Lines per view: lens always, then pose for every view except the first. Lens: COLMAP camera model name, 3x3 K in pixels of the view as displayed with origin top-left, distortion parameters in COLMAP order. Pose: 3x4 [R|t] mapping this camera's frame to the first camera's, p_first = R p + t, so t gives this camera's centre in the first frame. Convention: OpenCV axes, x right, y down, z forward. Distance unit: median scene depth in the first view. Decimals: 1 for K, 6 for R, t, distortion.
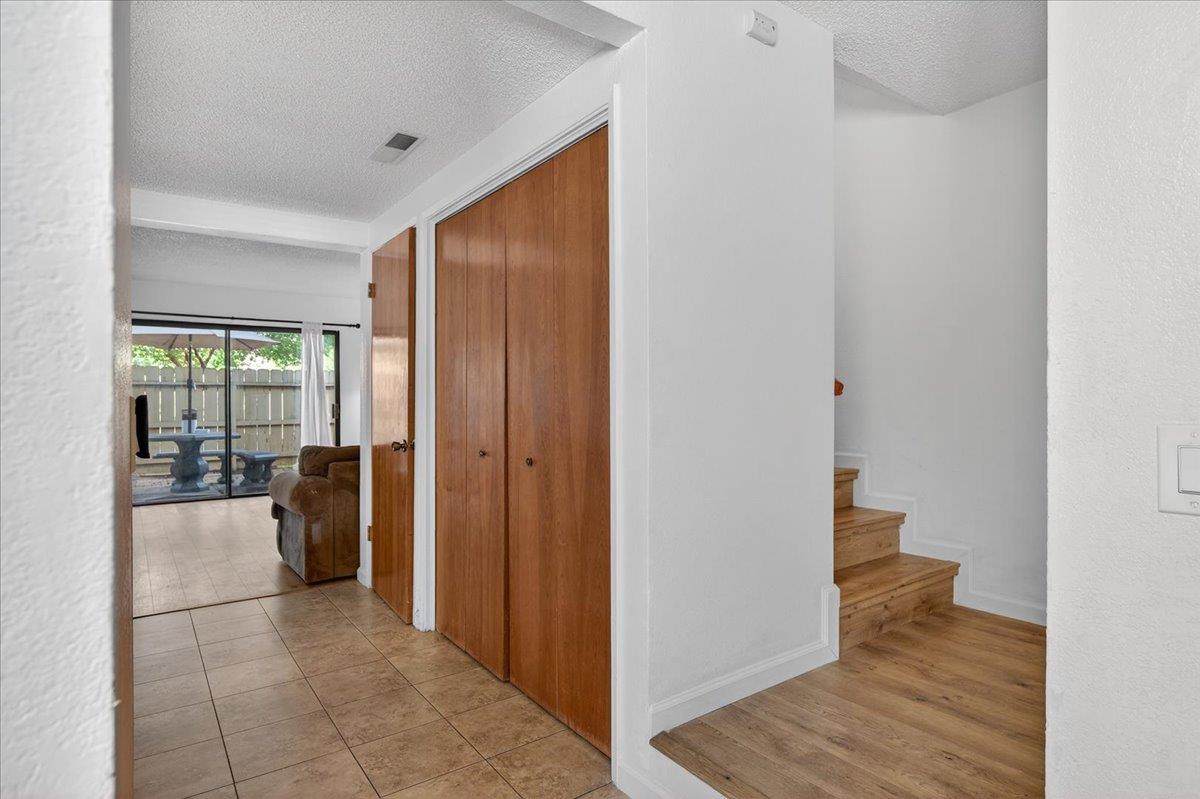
lens RADIAL K [[645.8, 0, 603.3], [0, 645.8, 395.3], [0, 0, 1]] dist [-0.004940, -0.003157]
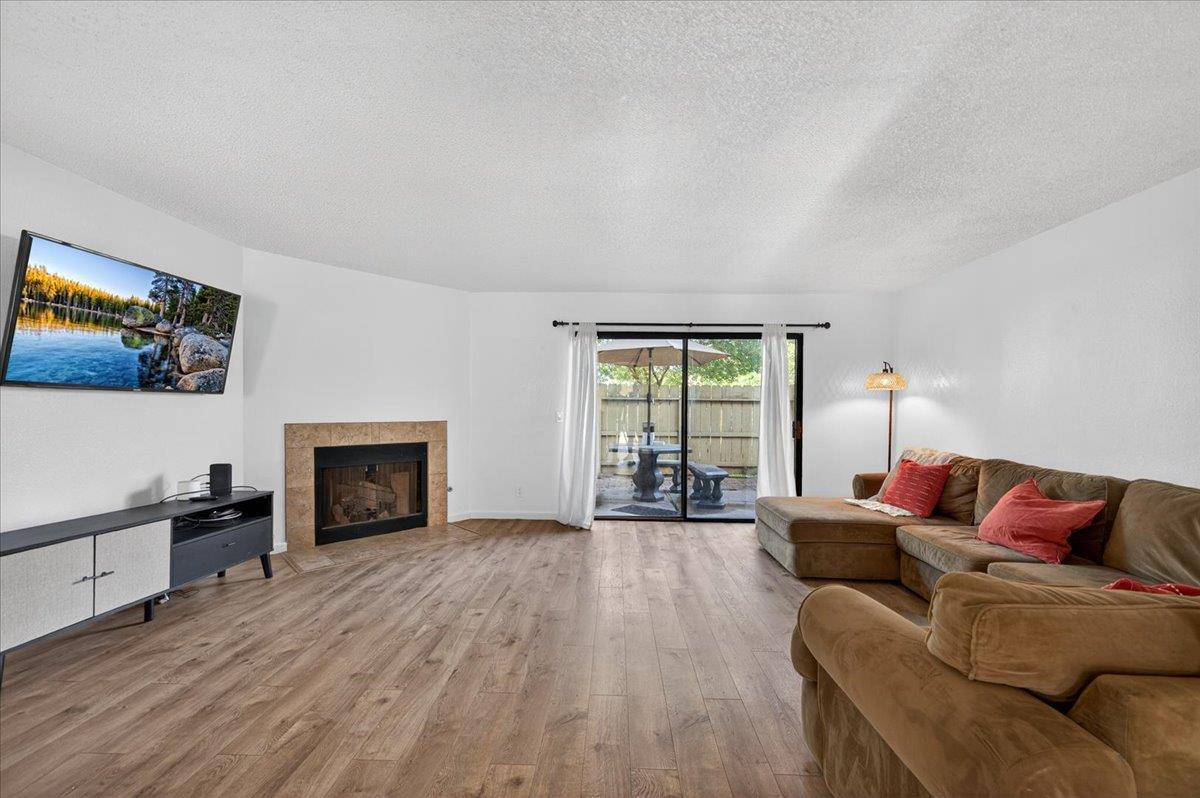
lens RADIAL K [[480.4, 0, 602.1], [0, 480.4, 407.7], [0, 0, 1]] dist [0.003158, -0.001588]
pose [[0.783364, 0.008326, -0.621507, -0.215126], [-0.006986, 0.999965, 0.004590, -0.006064], [0.621524, 0.000747, 0.783395, 0.339179]]
